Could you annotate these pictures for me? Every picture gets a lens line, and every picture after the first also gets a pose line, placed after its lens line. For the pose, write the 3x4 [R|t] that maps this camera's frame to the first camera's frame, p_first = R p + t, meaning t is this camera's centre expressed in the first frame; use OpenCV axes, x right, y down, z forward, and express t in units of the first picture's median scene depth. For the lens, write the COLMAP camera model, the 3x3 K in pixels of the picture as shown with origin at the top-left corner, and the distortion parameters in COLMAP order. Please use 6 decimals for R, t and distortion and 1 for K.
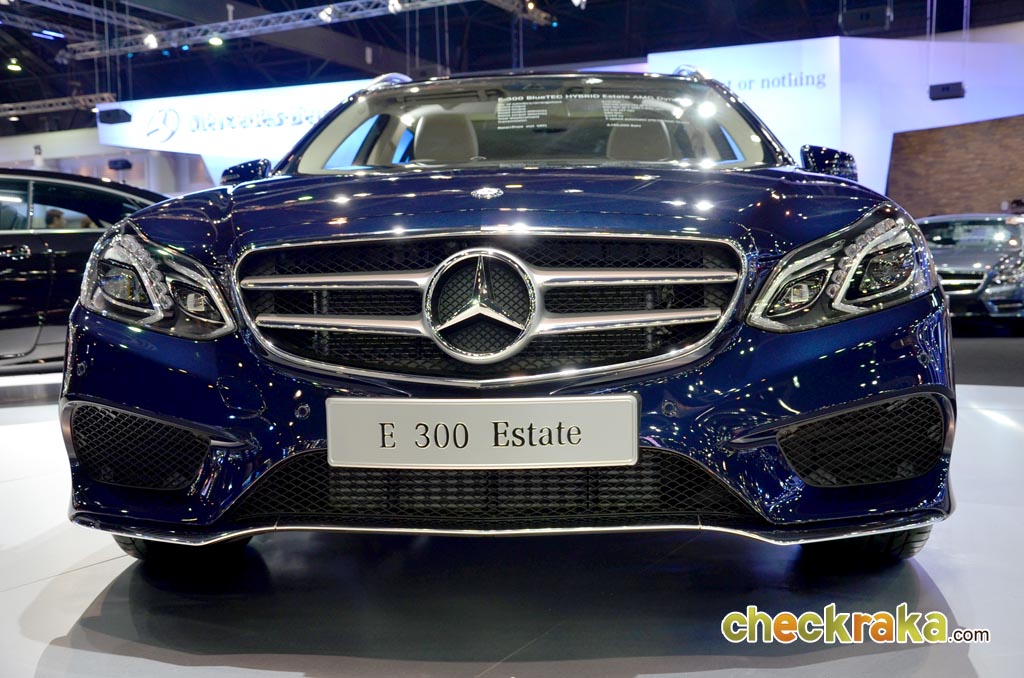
lens RADIAL K [[1132.1, 0, 512.0], [0, 1132.1, 339.0], [0, 0, 1]] dist [0.007606, 0.340568]
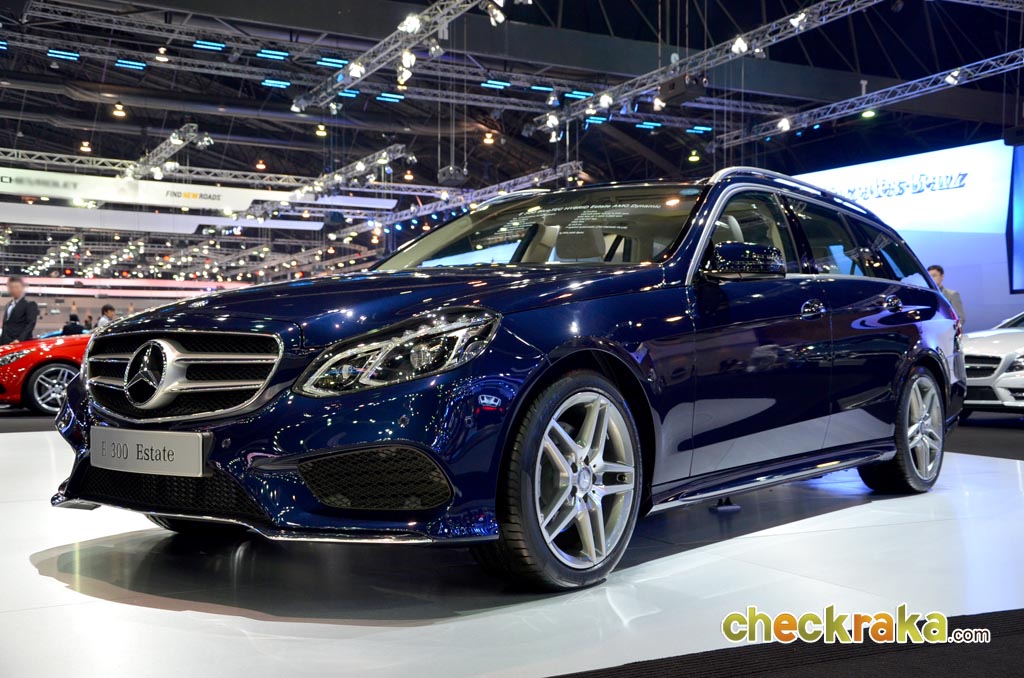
lens RADIAL K [[1132.1, 0, 512.0], [0, 1132.1, 339.0], [0, 0, 1]] dist [0.007606, 0.340568]
pose [[0.833845, 0.012855, -0.551849, 0.082860], [-0.046056, 0.997863, -0.046346, -0.001706], [0.550074, 0.064062, 0.832655, -0.005665]]
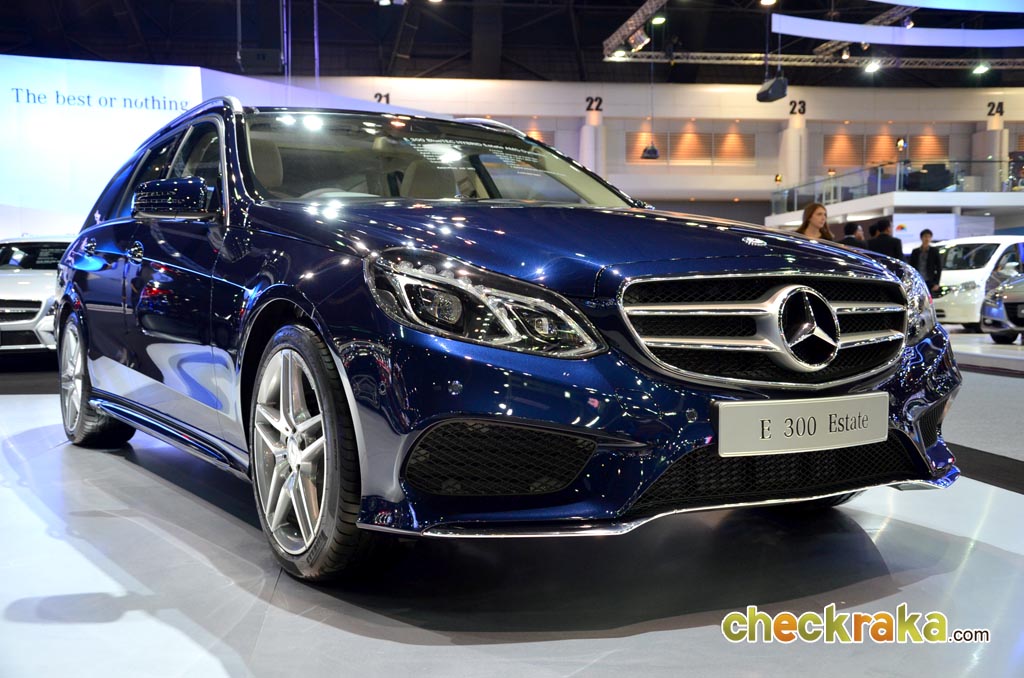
lens RADIAL K [[1132.1, 0, 512.0], [0, 1132.1, 339.0], [0, 0, 1]] dist [0.007606, 0.340568]
pose [[0.807883, -0.010589, 0.589248, -0.069209], [0.022174, 0.999677, -0.012438, -0.000499], [-0.588925, 0.023114, 0.807857, 0.007780]]
